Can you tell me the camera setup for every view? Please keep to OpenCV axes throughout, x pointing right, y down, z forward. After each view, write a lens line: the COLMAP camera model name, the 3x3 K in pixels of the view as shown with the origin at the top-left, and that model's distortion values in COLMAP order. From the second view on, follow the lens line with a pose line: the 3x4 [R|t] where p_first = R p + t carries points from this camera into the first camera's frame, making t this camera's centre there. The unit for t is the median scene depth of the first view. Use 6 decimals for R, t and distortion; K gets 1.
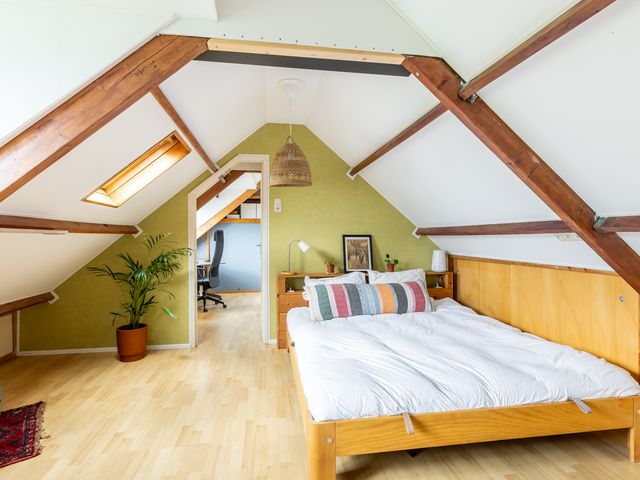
lens RADIAL K [[342.3, 0, 320.0], [0, 342.3, 240.0], [0, 0, 1]] dist [0.023687, -0.000889]
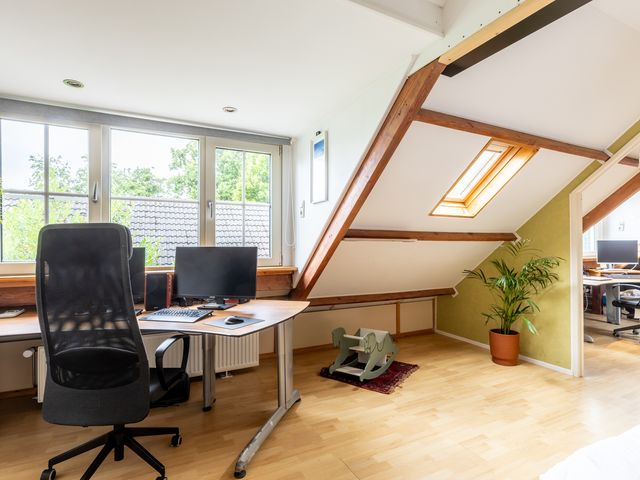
lens RADIAL K [[349.4, 0, 320.0], [0, 349.4, 240.0], [0, 0, 1]] dist [-0.000478, 0.000621]
pose [[0.301721, -0.007711, -0.953365, 0.320098], [-0.010892, 0.999874, -0.011534, -0.003259], [0.953334, 0.013864, 0.301599, 0.183495]]
